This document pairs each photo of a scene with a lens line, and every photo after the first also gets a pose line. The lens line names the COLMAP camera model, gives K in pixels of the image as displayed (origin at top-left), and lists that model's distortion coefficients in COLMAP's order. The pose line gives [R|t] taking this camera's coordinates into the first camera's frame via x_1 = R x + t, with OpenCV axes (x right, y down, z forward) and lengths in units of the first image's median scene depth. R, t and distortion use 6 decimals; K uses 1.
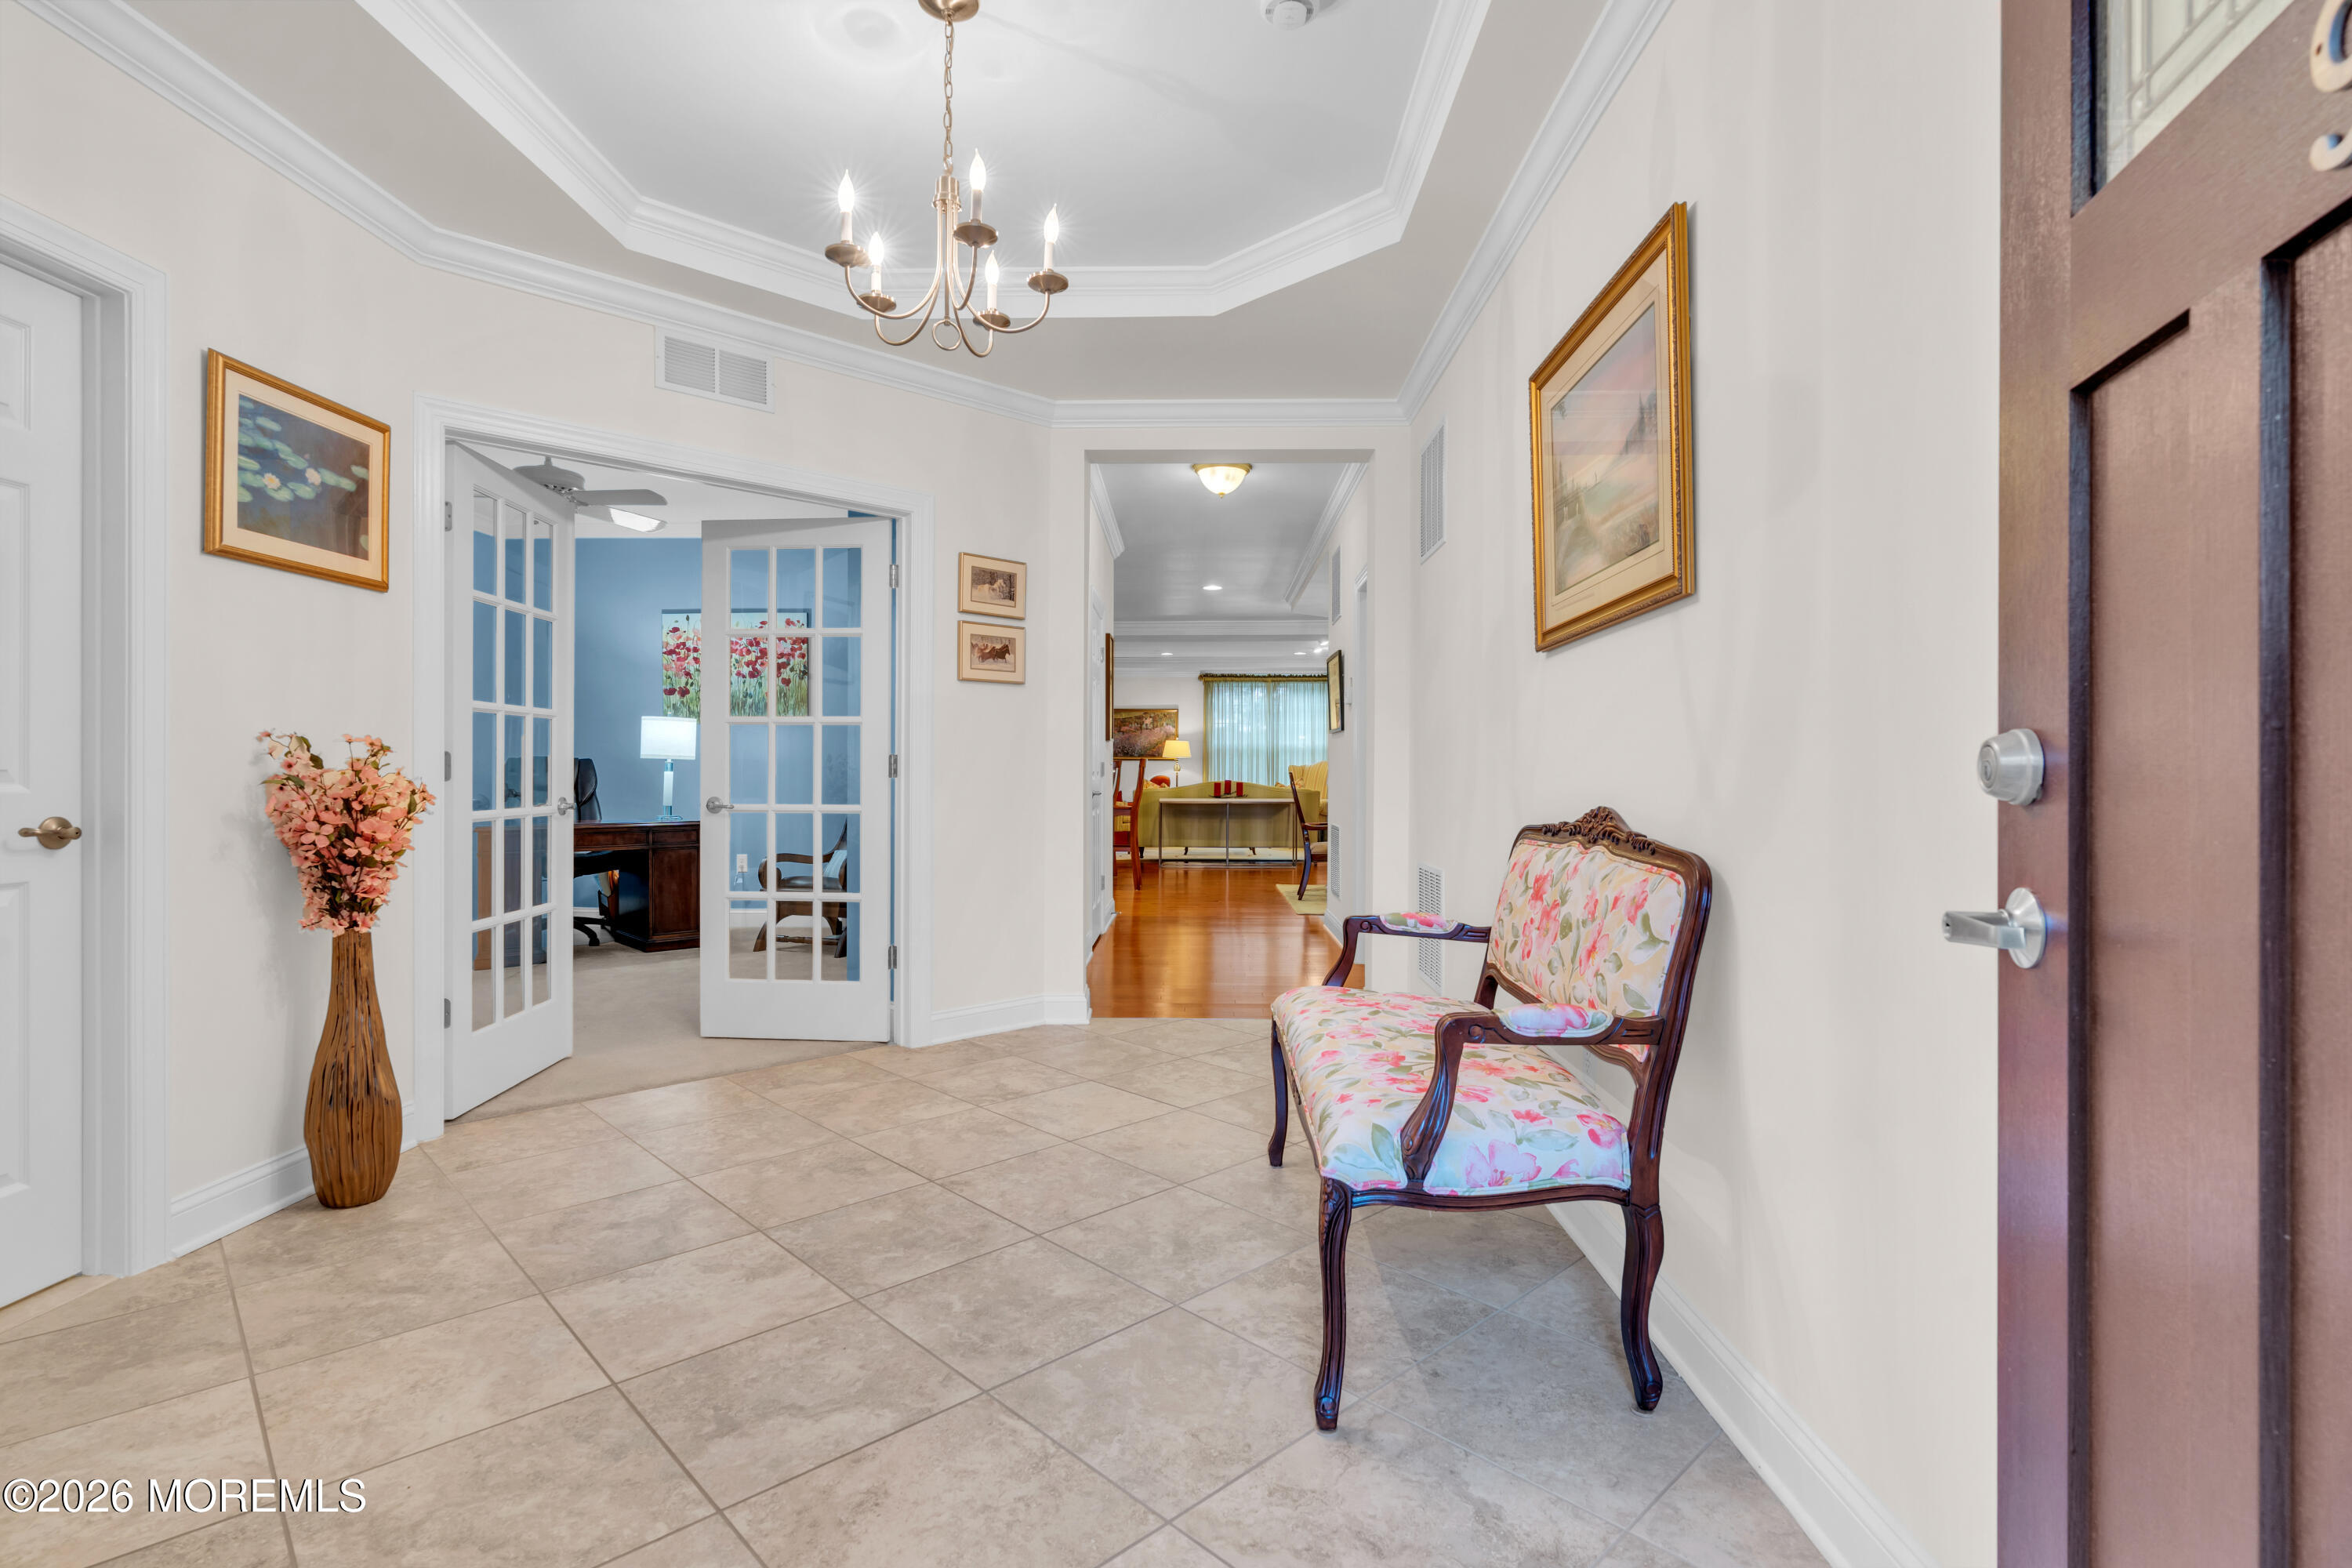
lens RADIAL K [[1066.8, 0, 1172.8], [0, 1066.8, 776.7], [0, 0, 1]] dist [-0.009938, 0.003410]
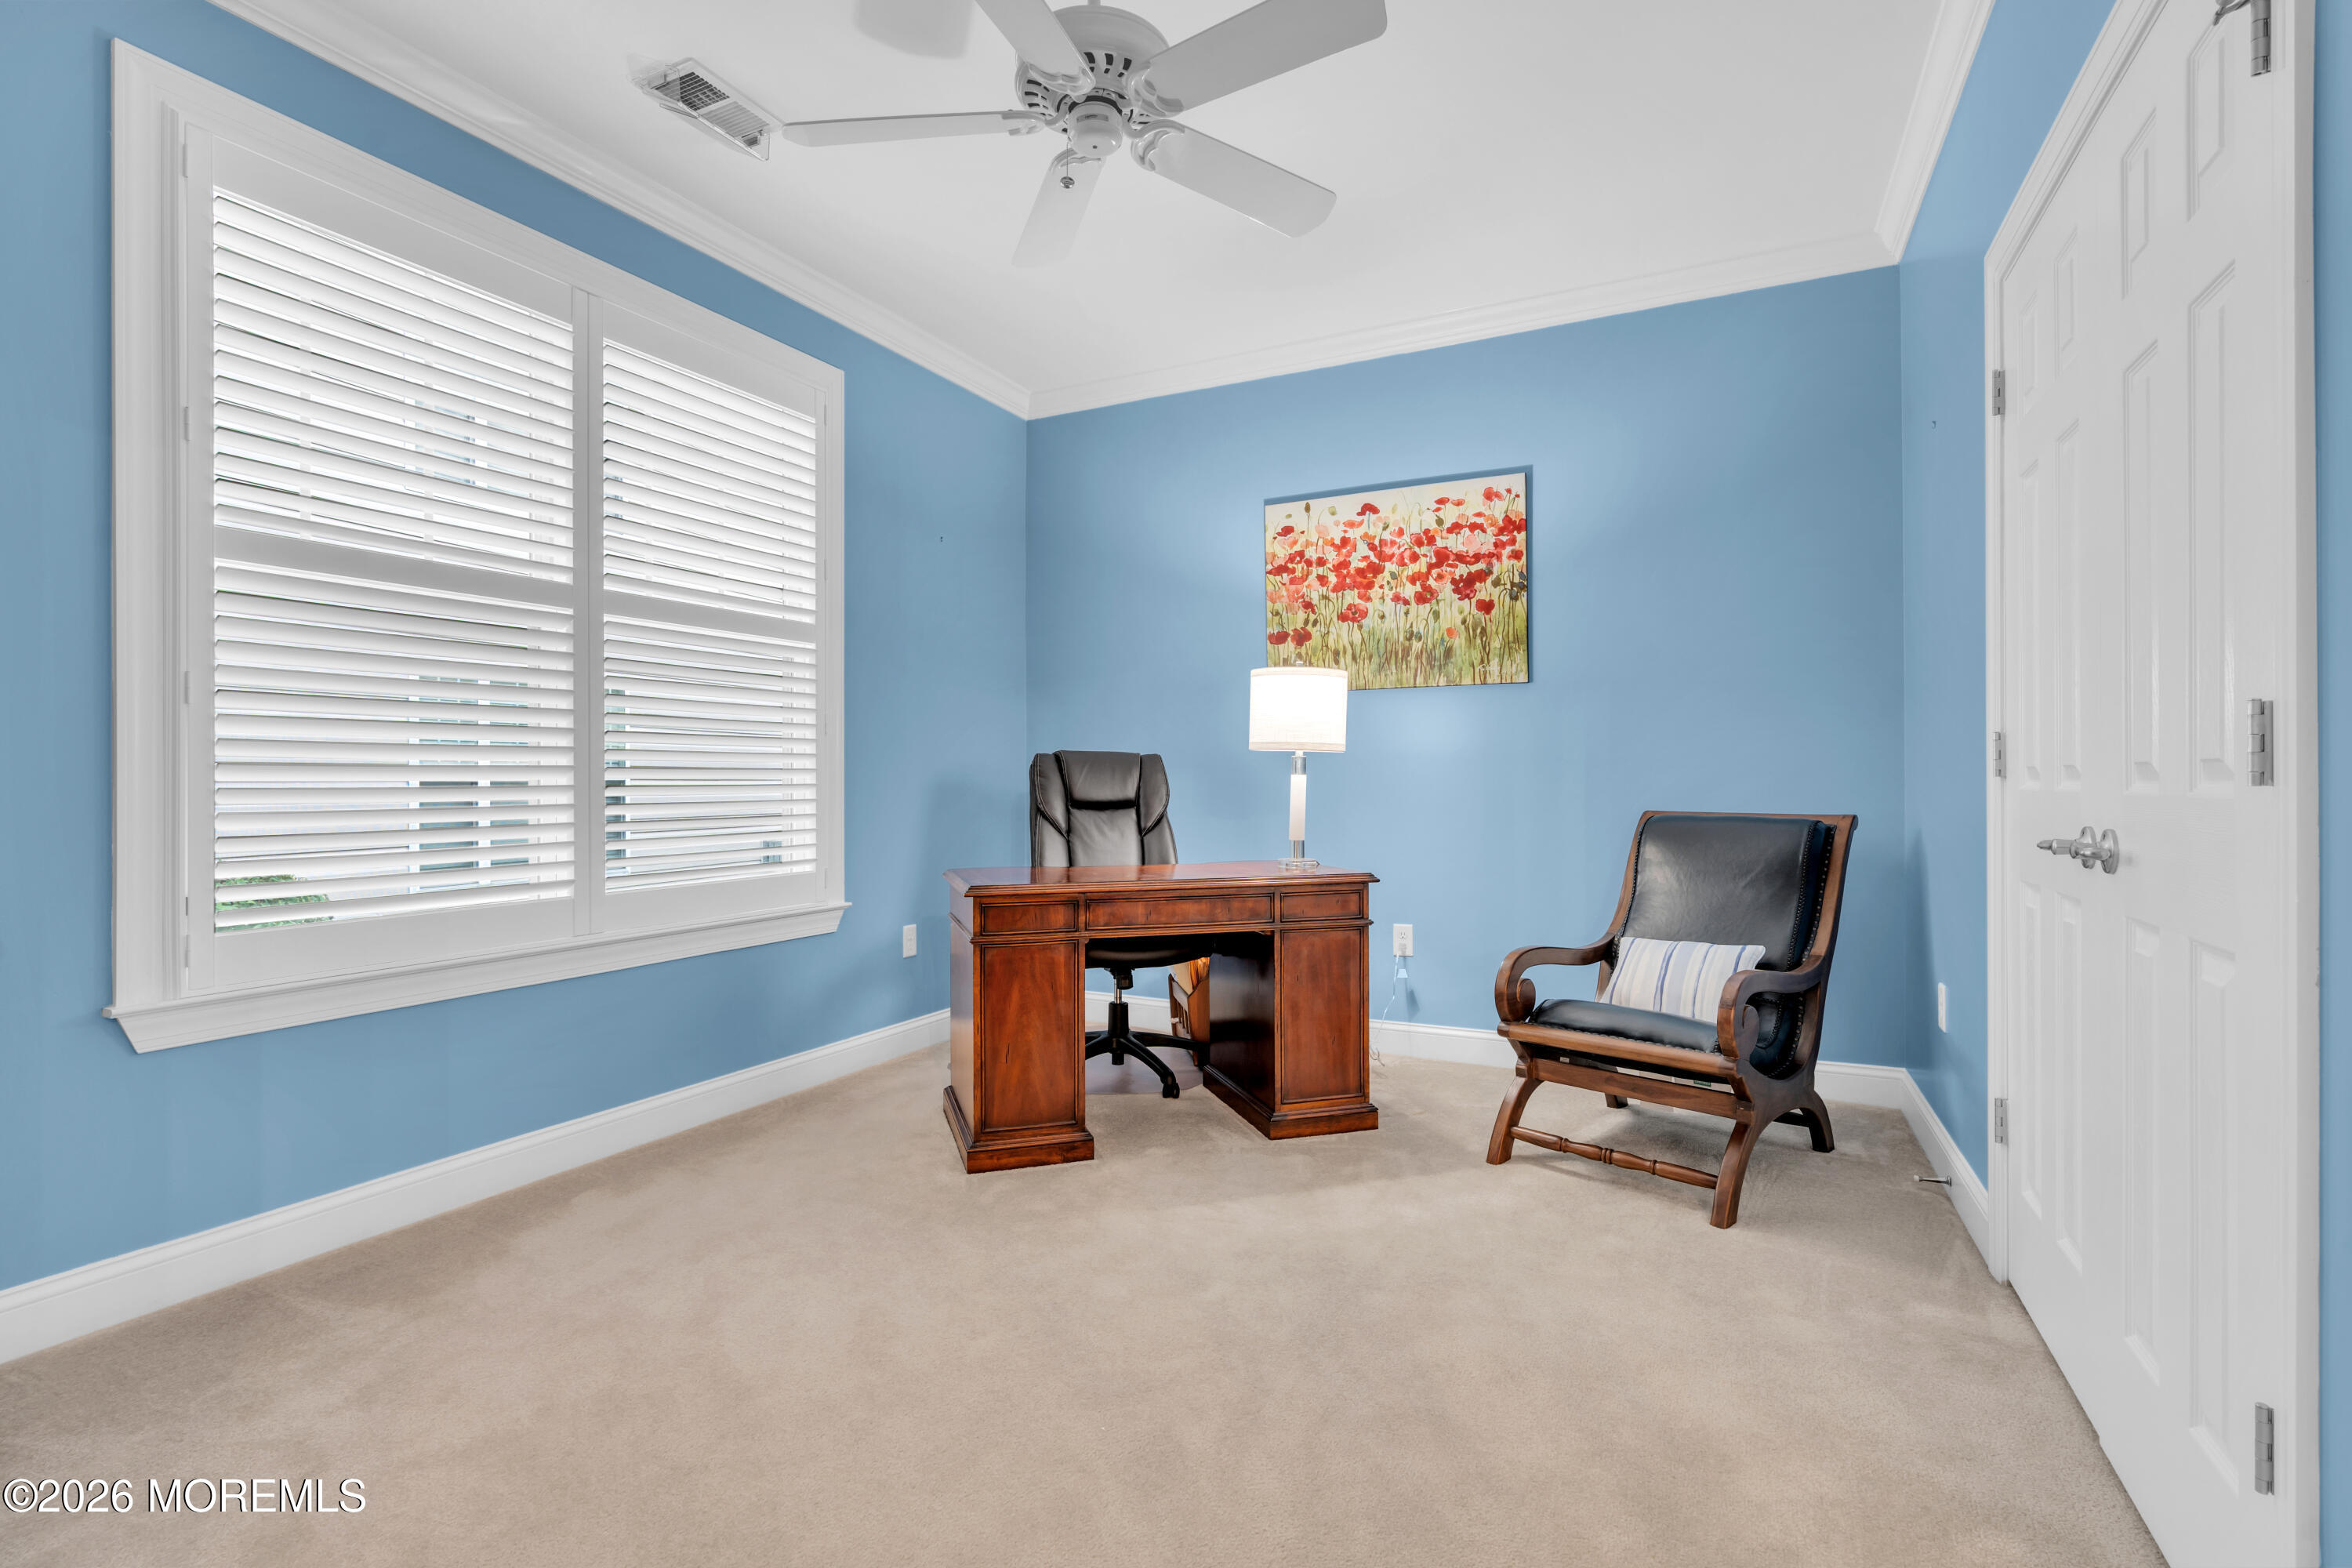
lens RADIAL K [[1066.8, 0, 1180.6], [0, 1066.8, 781.3], [0, 0, 1]] dist [-0.009938, 0.003410]
pose [[0.901968, -0.001397, -0.431800, -0.270453], [0.001041, 0.999999, -0.001061, -0.001393], [0.431801, 0.000508, 0.901969, 0.454290]]
